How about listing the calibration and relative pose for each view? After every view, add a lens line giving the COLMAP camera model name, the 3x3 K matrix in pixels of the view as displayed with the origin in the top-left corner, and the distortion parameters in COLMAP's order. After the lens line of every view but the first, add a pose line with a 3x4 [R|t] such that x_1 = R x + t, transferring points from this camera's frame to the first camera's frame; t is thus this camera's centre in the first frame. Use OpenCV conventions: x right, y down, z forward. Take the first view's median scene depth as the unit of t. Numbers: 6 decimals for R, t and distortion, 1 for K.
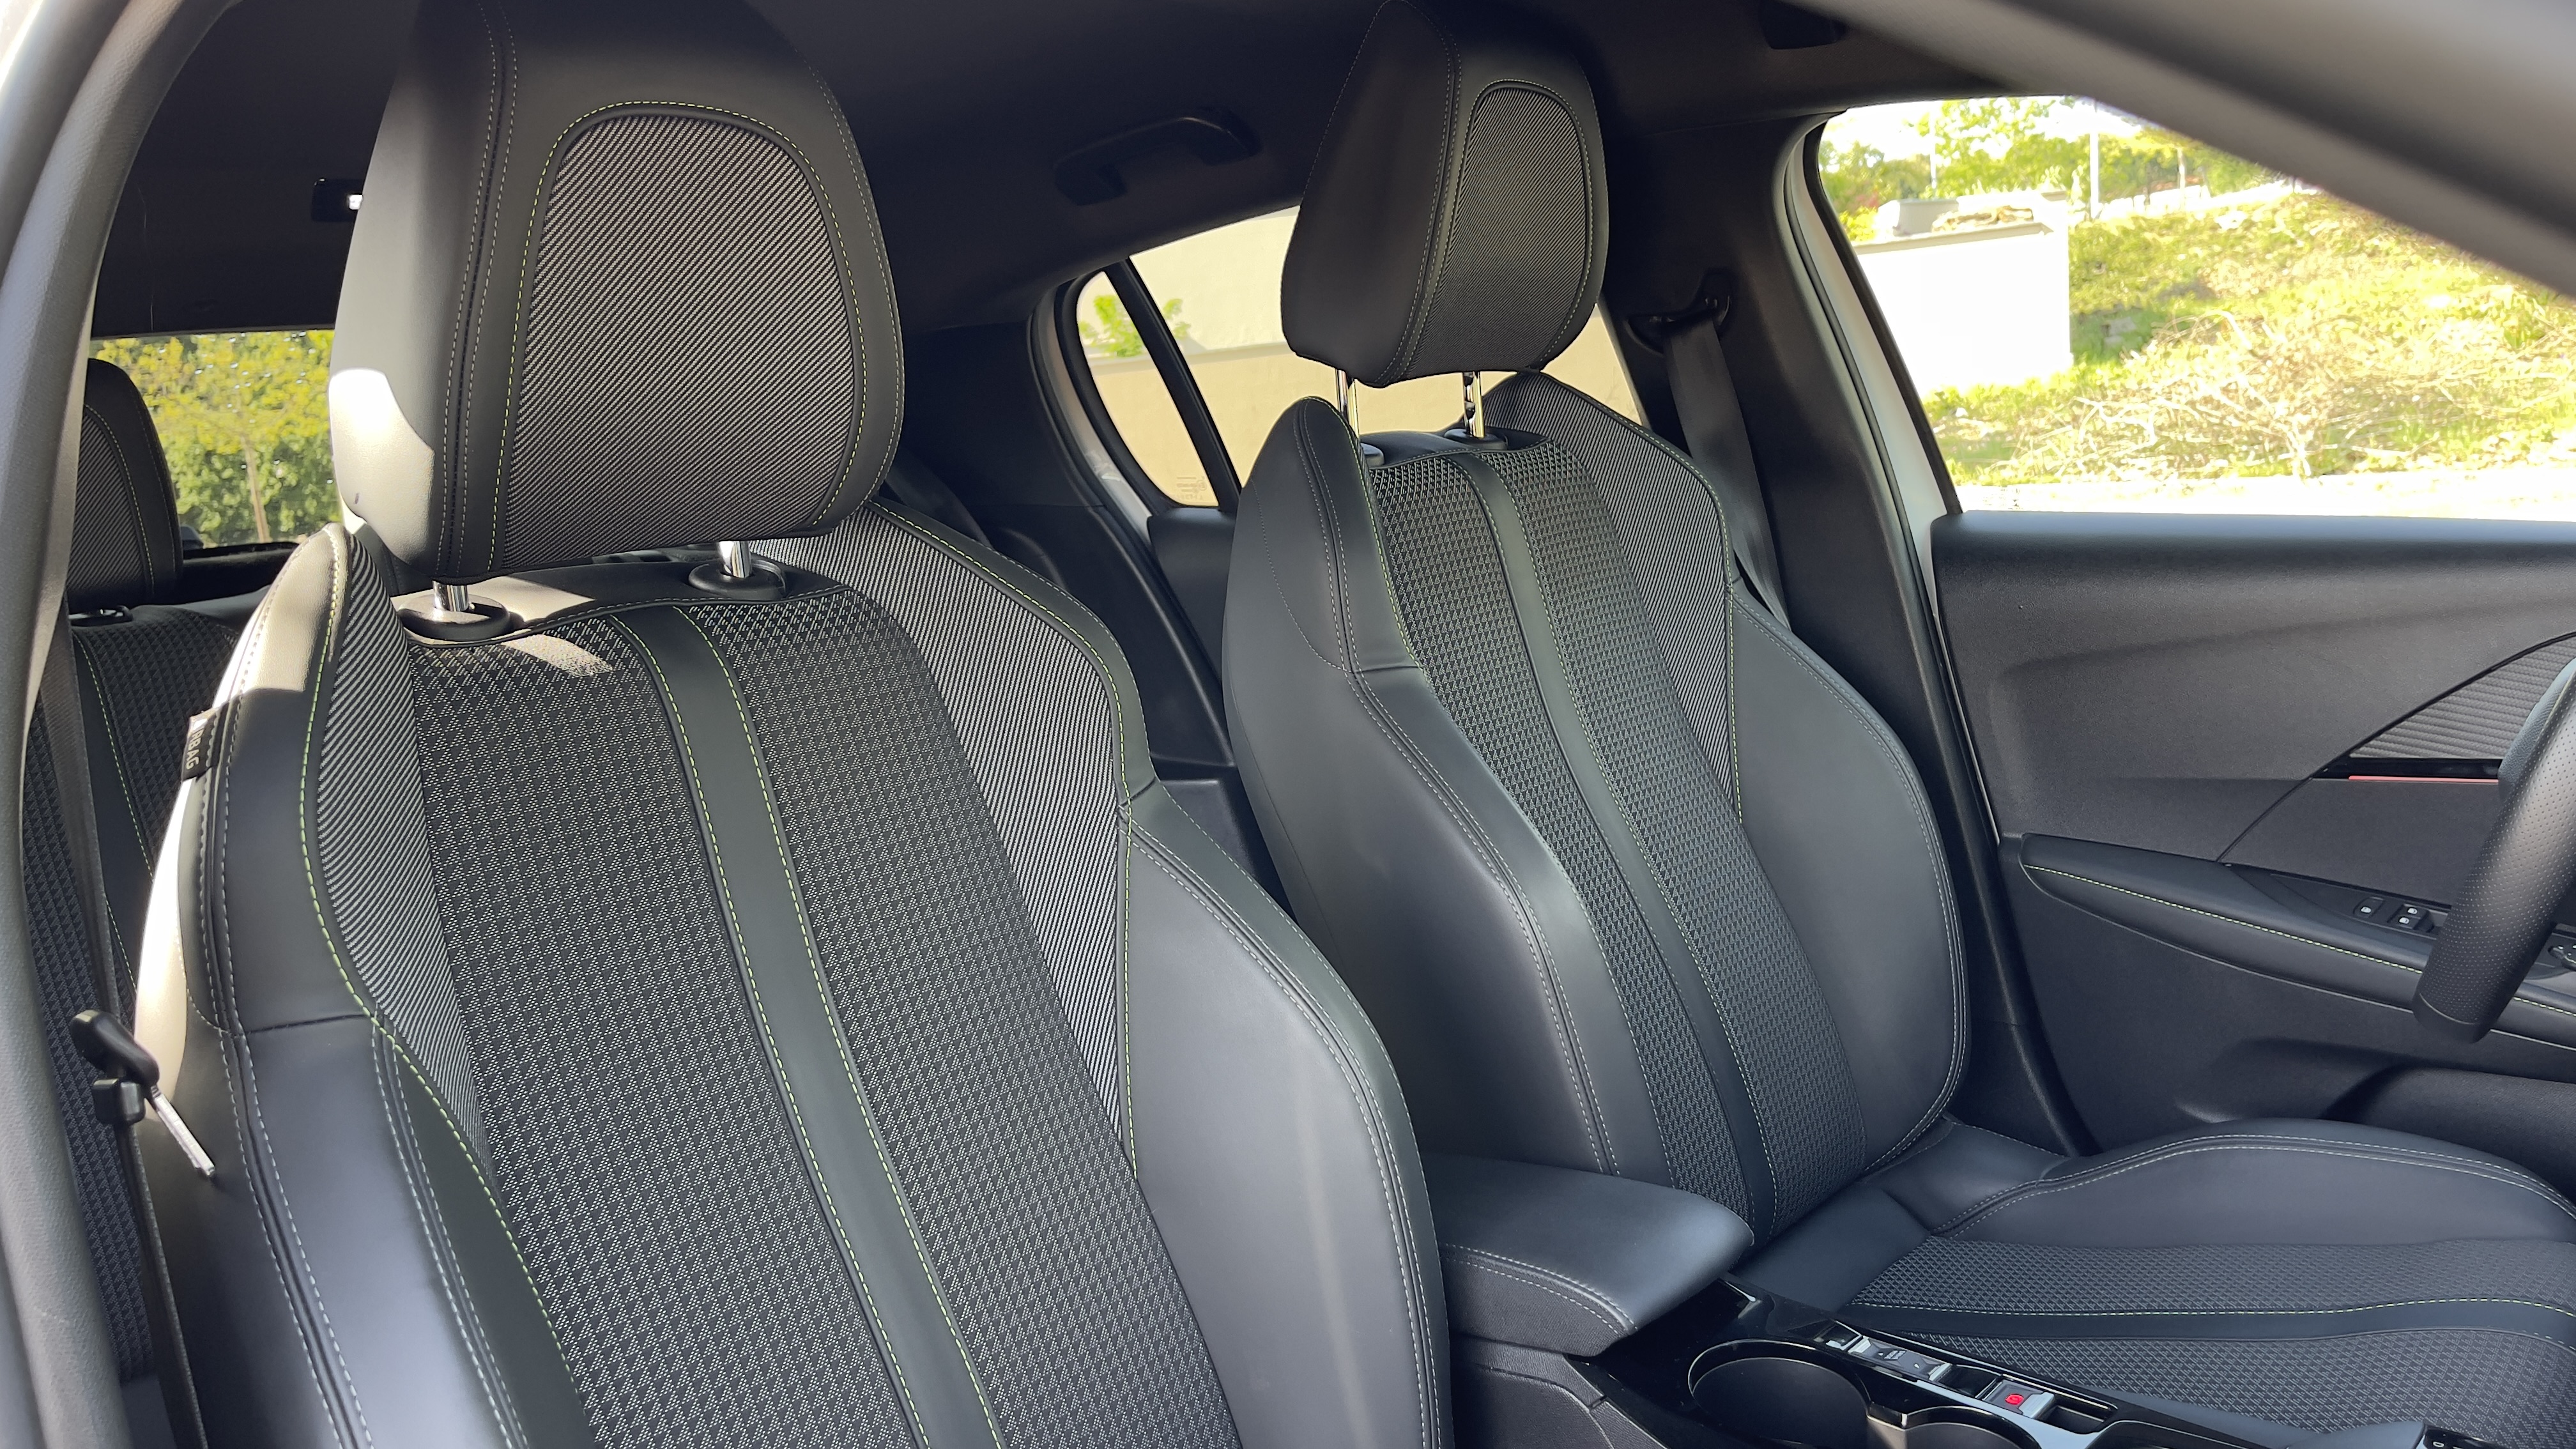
lens RADIAL K [[1994.0, 0, 1275.1], [0, 1994.0, 730.6], [0, 0, 1]] dist [0.057997, -0.071599]
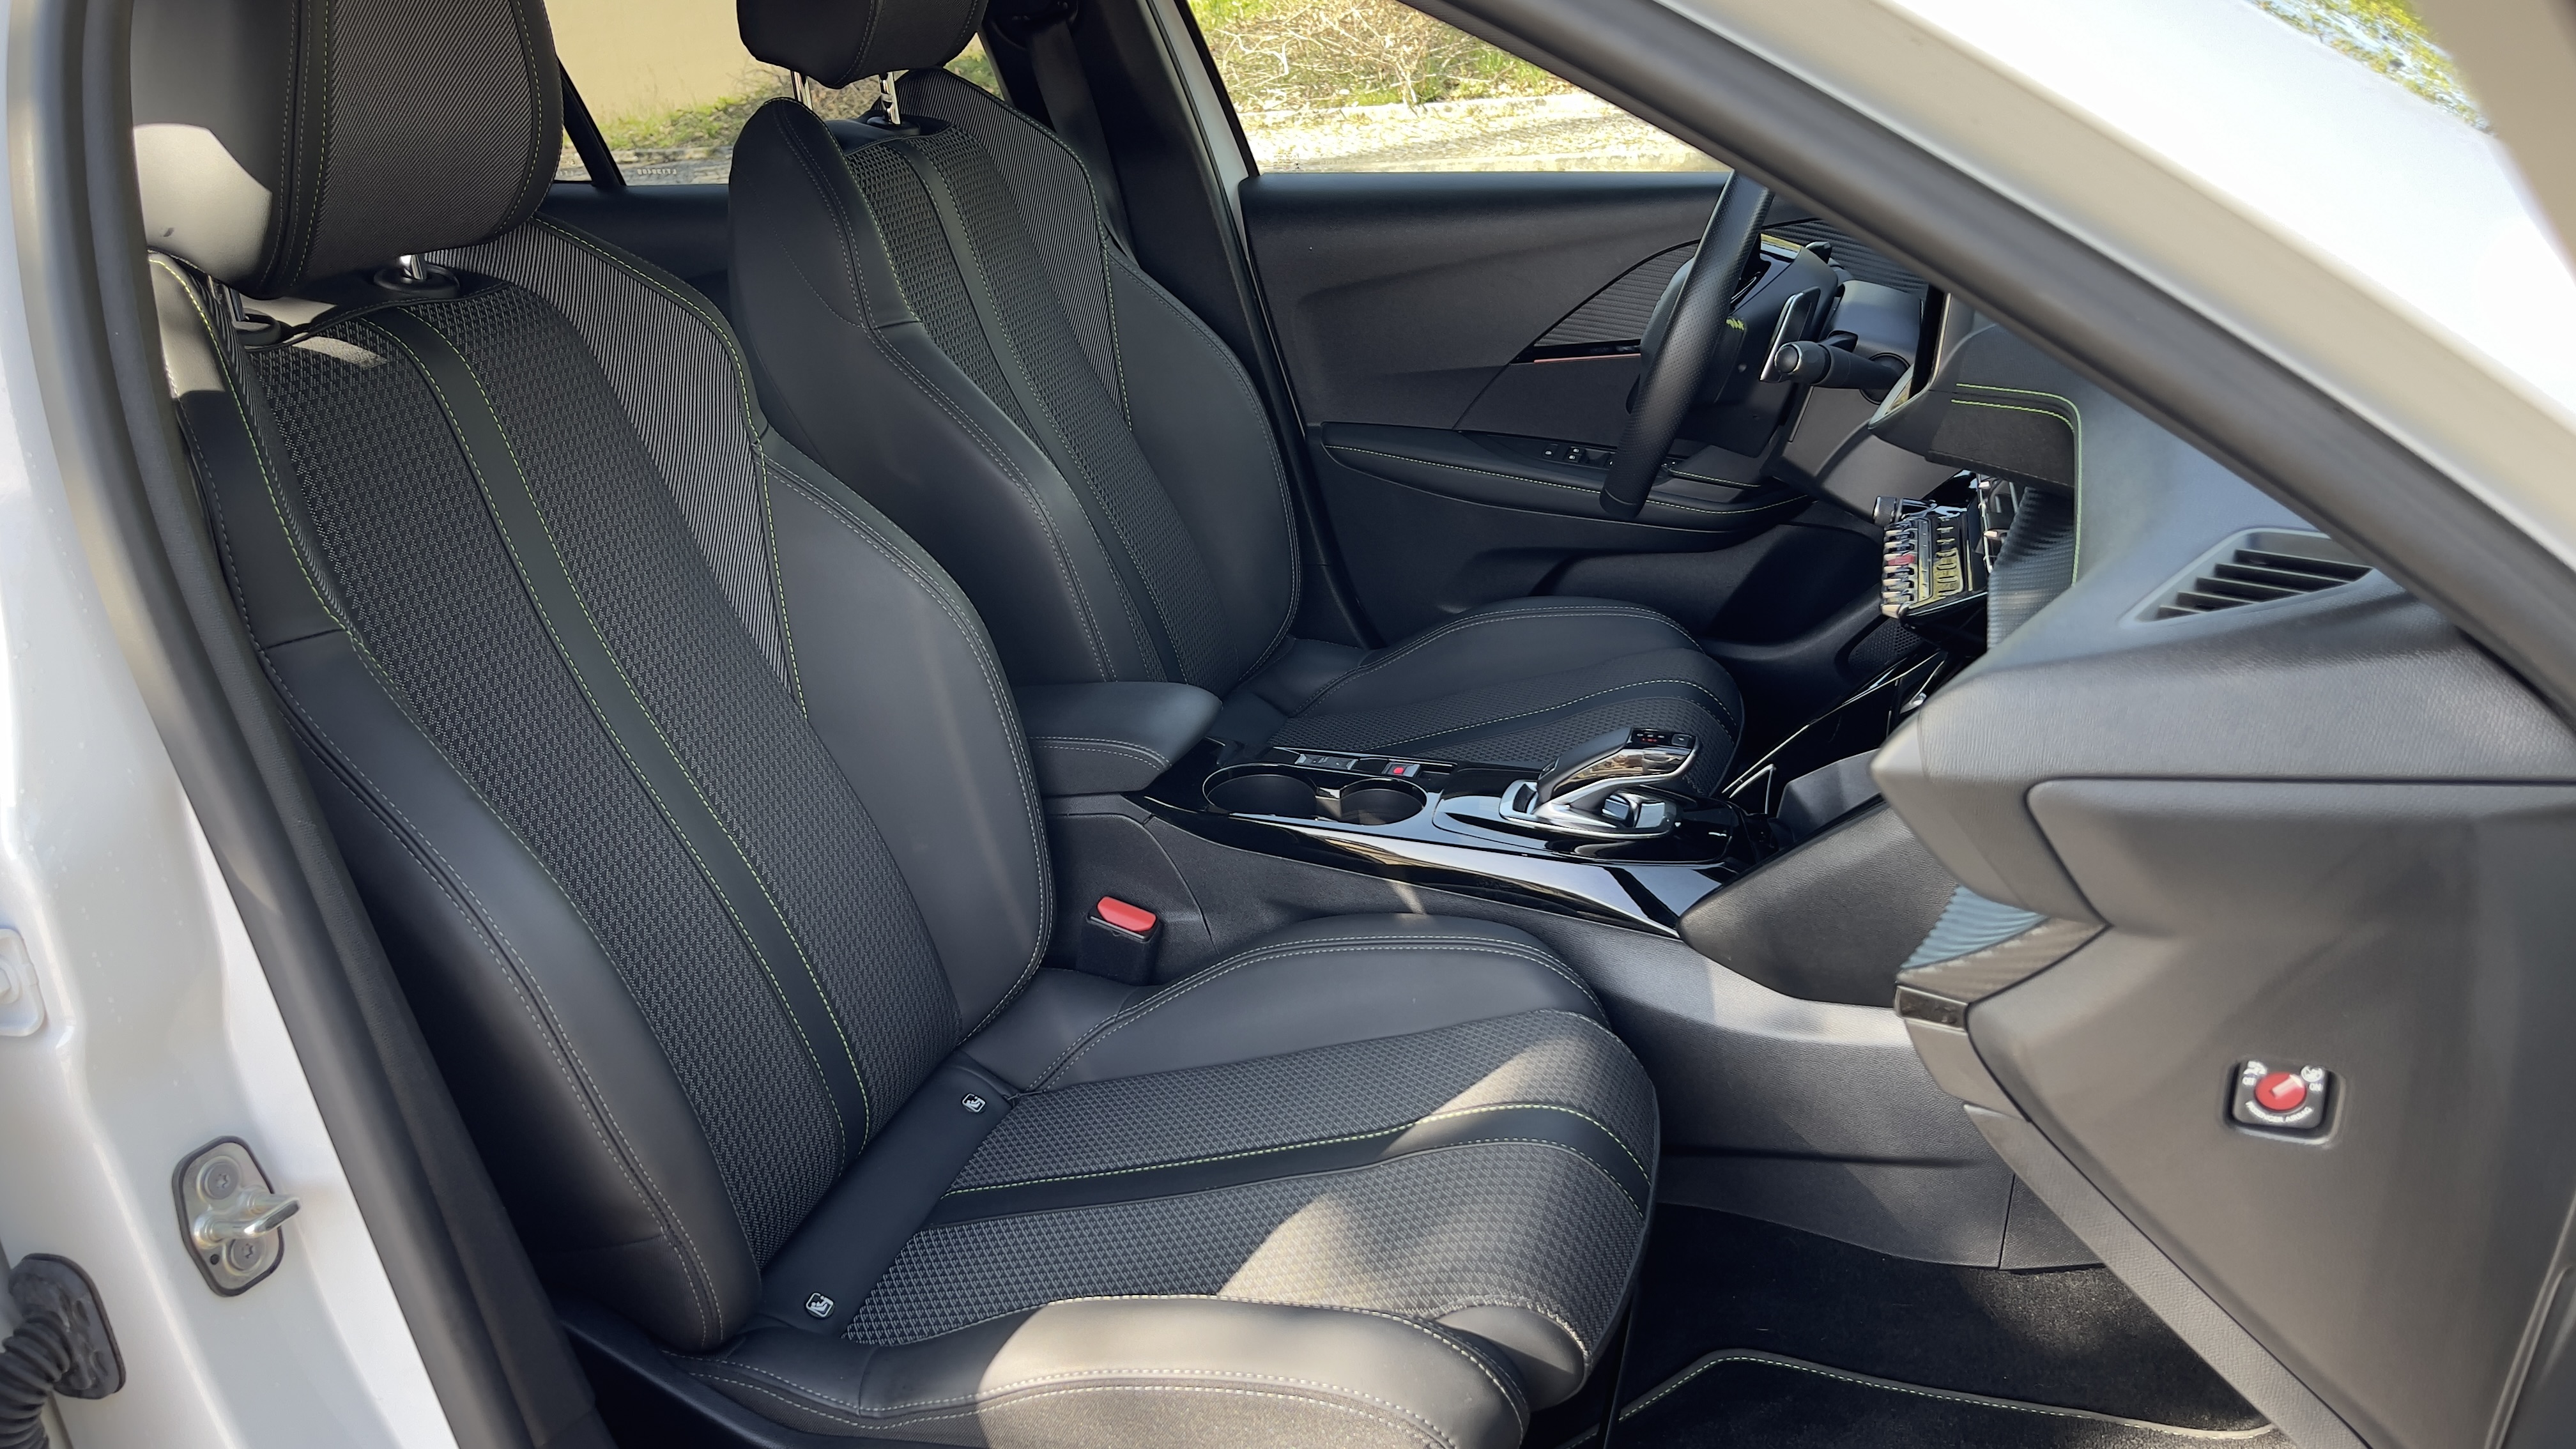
lens RADIAL K [[1994.0, 0, 1275.1], [0, 1994.0, 730.6], [0, 0, 1]] dist [0.057997, -0.071599]
pose [[0.915711, -0.139688, 0.376777, -0.198647], [0.071568, 0.979338, 0.189146, -0.001463], [-0.395413, -0.146237, 0.906787, -0.241932]]
